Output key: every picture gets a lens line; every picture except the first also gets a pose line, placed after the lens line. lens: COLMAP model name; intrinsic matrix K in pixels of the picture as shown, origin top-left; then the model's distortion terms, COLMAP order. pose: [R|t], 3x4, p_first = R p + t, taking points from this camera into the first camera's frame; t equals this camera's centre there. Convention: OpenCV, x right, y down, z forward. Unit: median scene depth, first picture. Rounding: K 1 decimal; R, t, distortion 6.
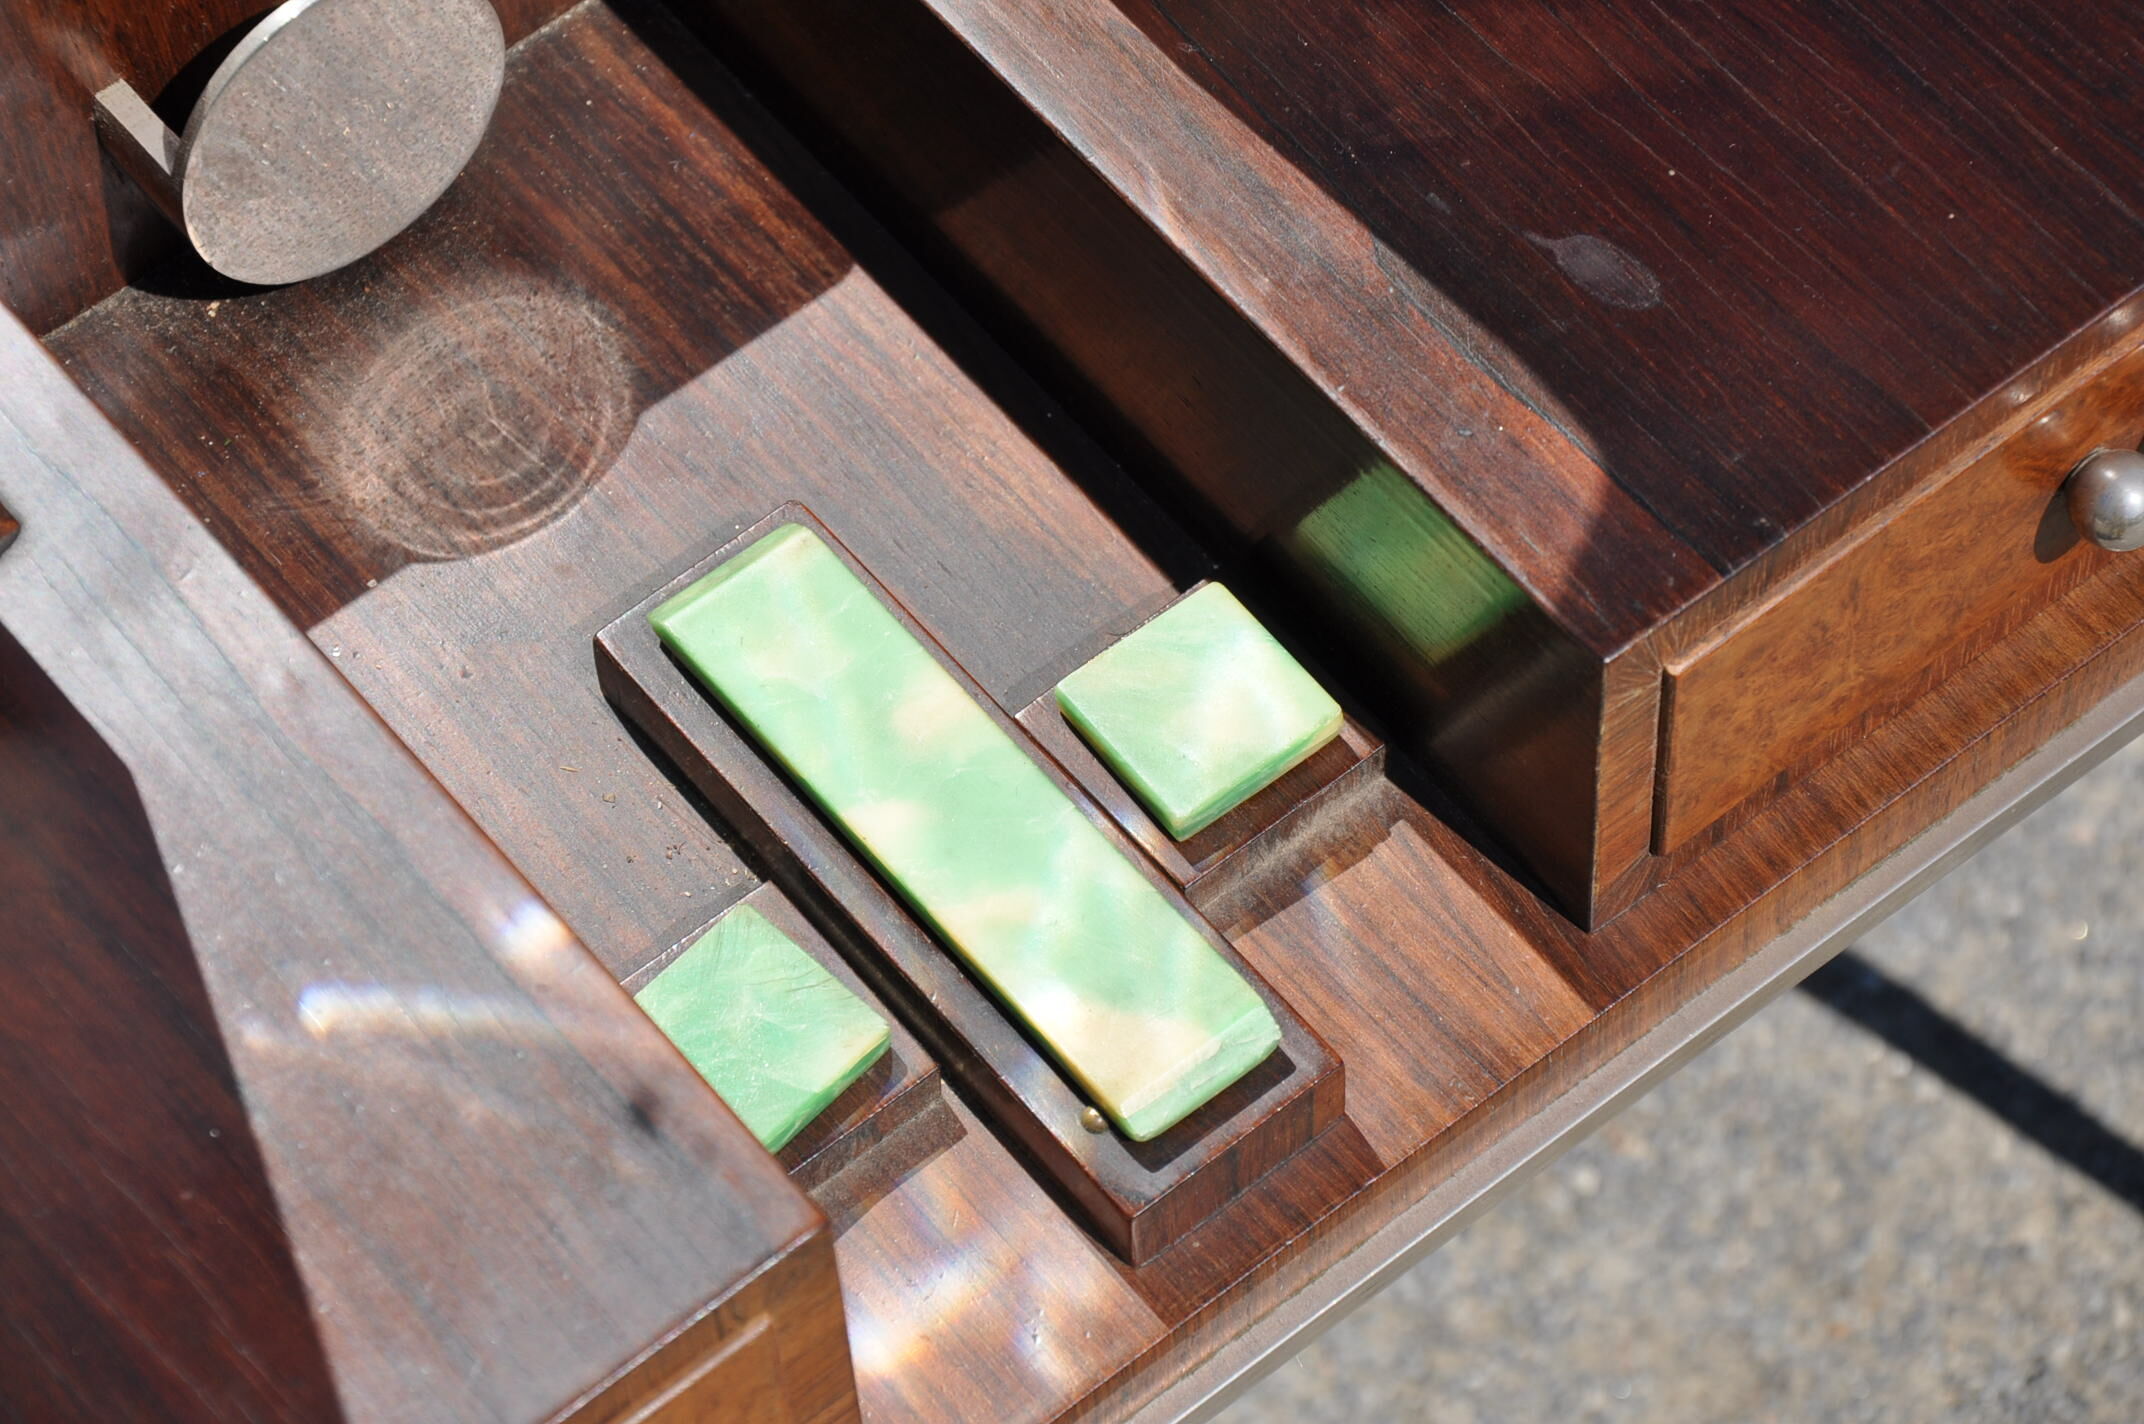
lens RADIAL K [[6963.2, 0, 1072.0], [0, 6963.2, 712.0], [0, 0, 1]] dist [0.892121, 0.916041]
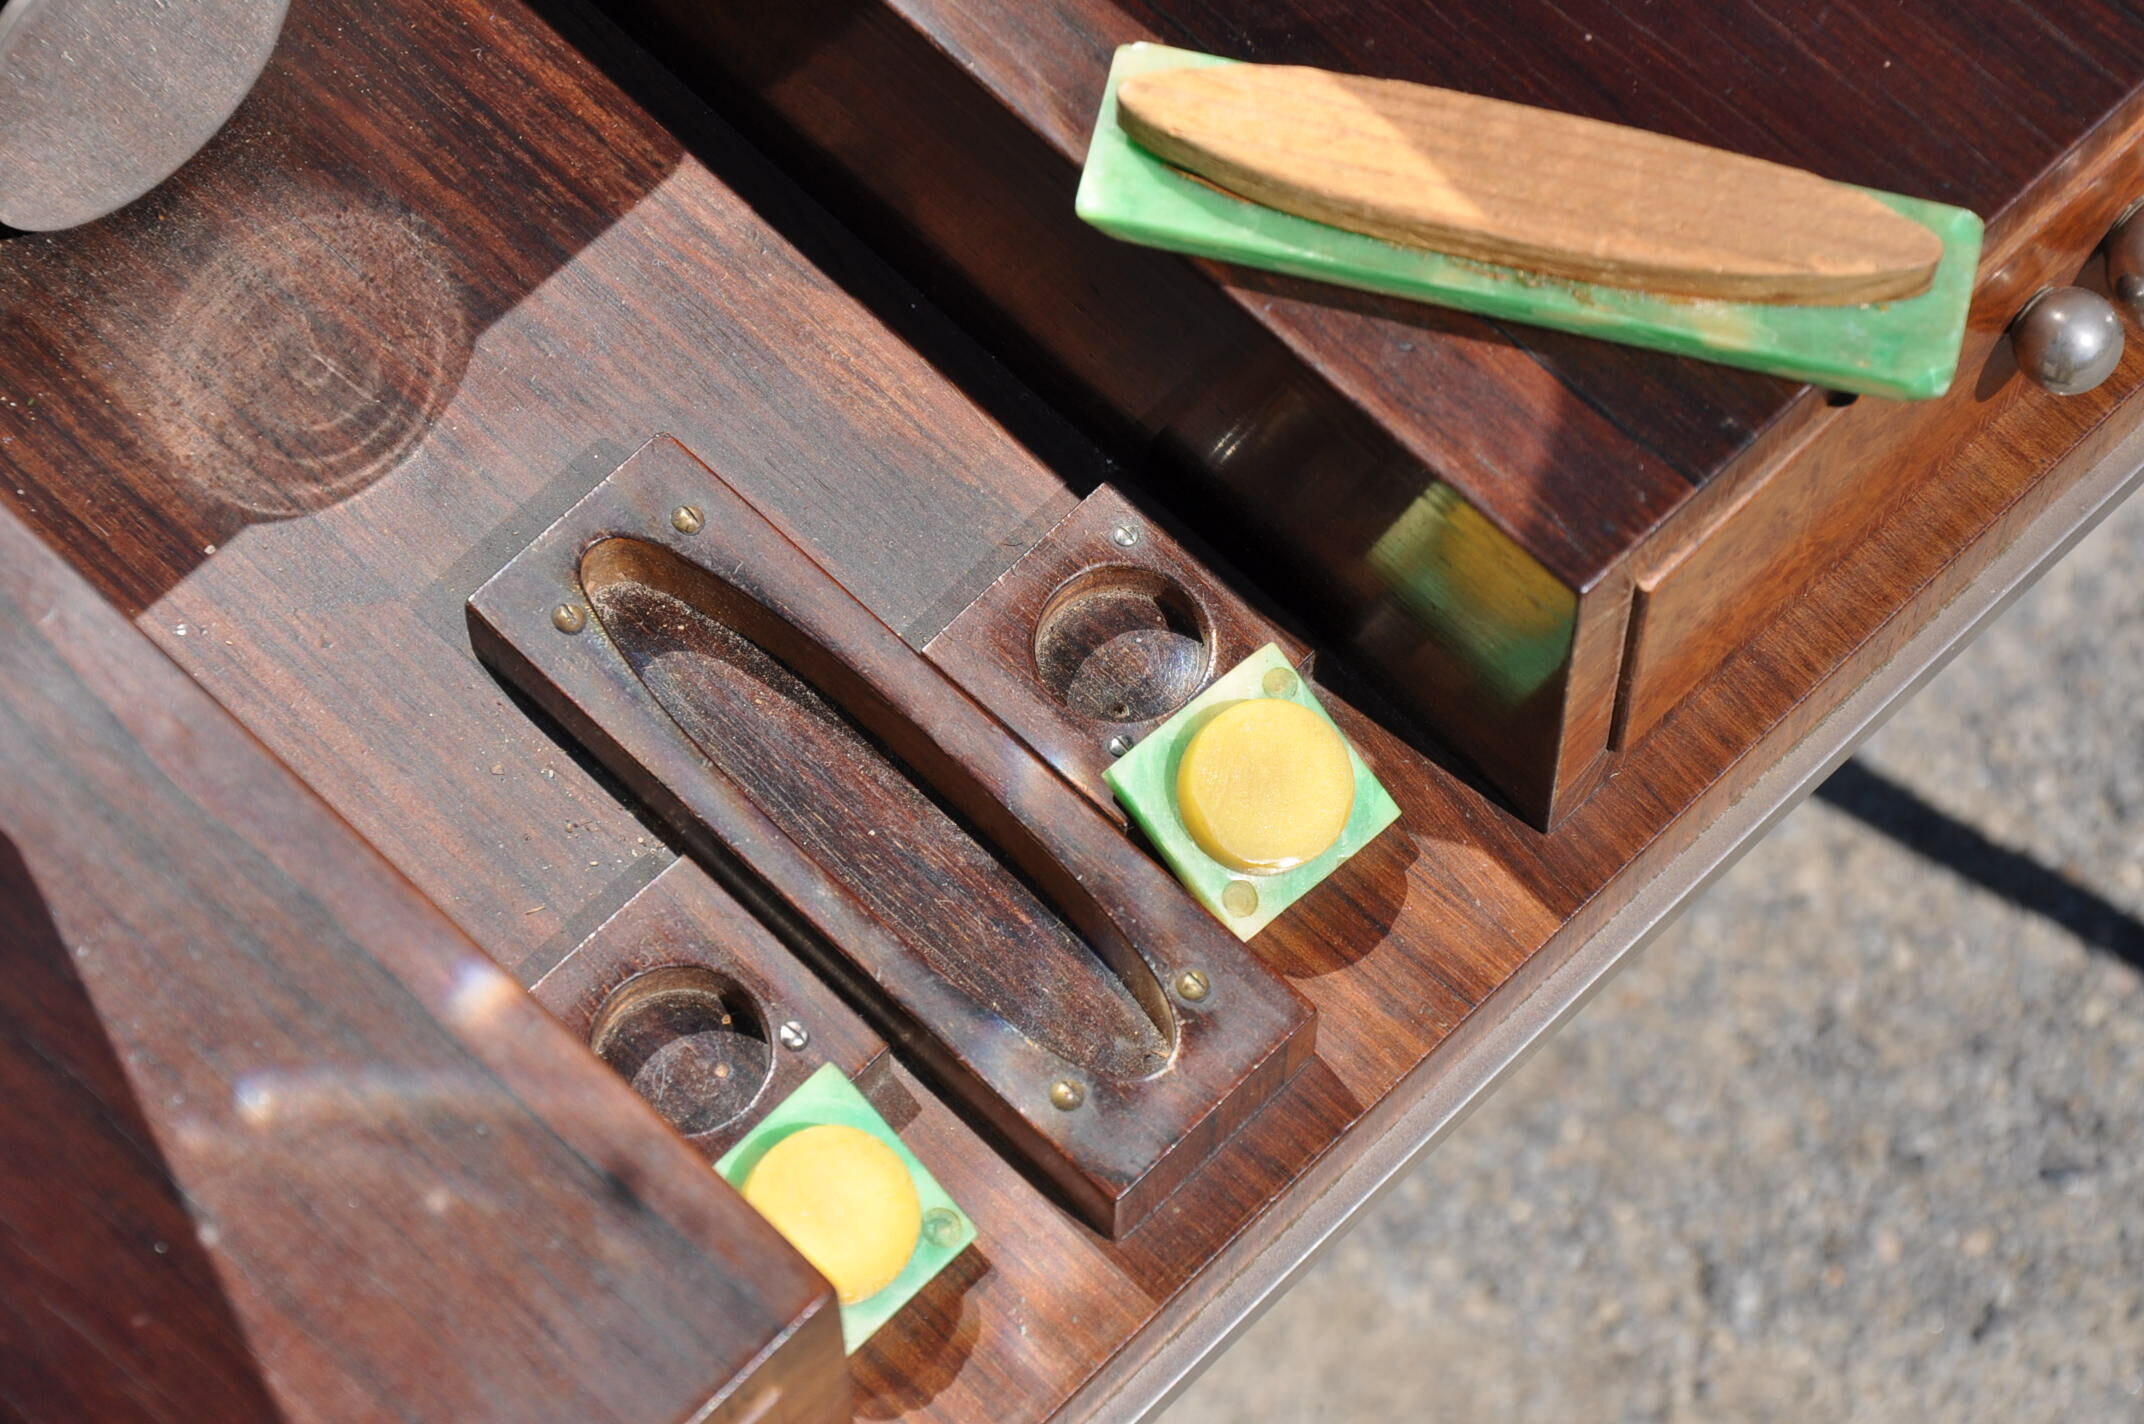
lens RADIAL K [[6503.7, 0, 1072.0], [0, 6503.7, 712.0], [0, 0, 1]] dist [0.724550, 1.306064]
pose [[0.992781, -0.085937, 0.083669, -0.062815], [0.076220, 0.990655, 0.113110, -0.089727], [-0.092607, -0.105916, 0.990053, 0.124700]]
